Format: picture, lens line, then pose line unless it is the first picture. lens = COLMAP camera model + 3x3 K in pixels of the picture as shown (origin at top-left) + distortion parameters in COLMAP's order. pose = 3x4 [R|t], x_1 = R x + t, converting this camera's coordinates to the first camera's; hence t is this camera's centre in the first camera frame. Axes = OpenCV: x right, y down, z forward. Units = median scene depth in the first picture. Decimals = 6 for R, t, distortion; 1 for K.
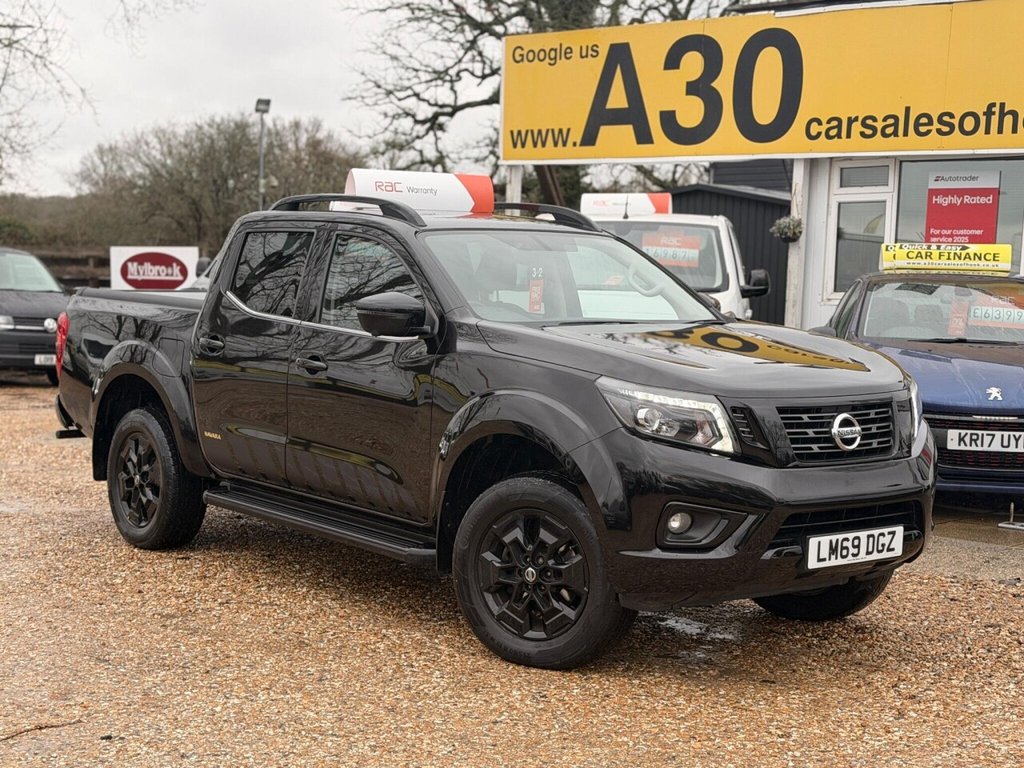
lens RADIAL K [[1635.7, 0, 503.1], [0, 1635.7, 387.7], [0, 0, 1]] dist [0.143604, 0.000000]
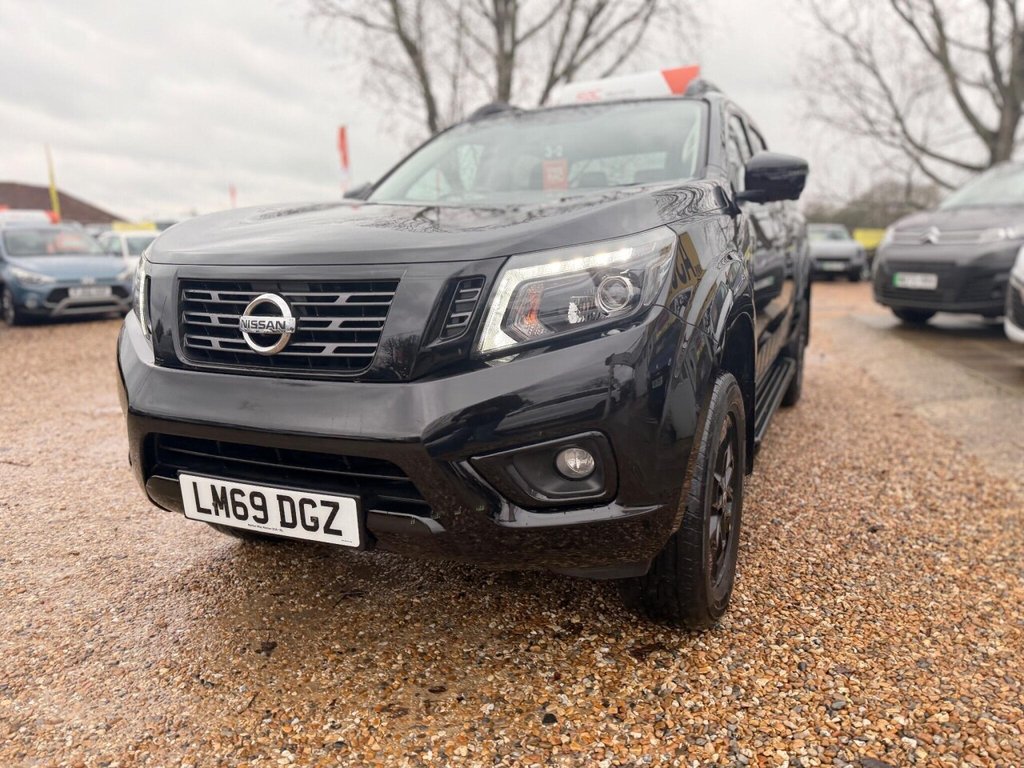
lens RADIAL K [[721.1, 0, 525.5], [0, 721.1, 384.5], [0, 0, 1]] dist [0.035642, -0.040608]
pose [[0.459634, 0.140121, -0.876985, 0.420204], [-0.038057, 0.989676, 0.138180, 0.007070], [0.887292, -0.030136, 0.460222, 0.818673]]
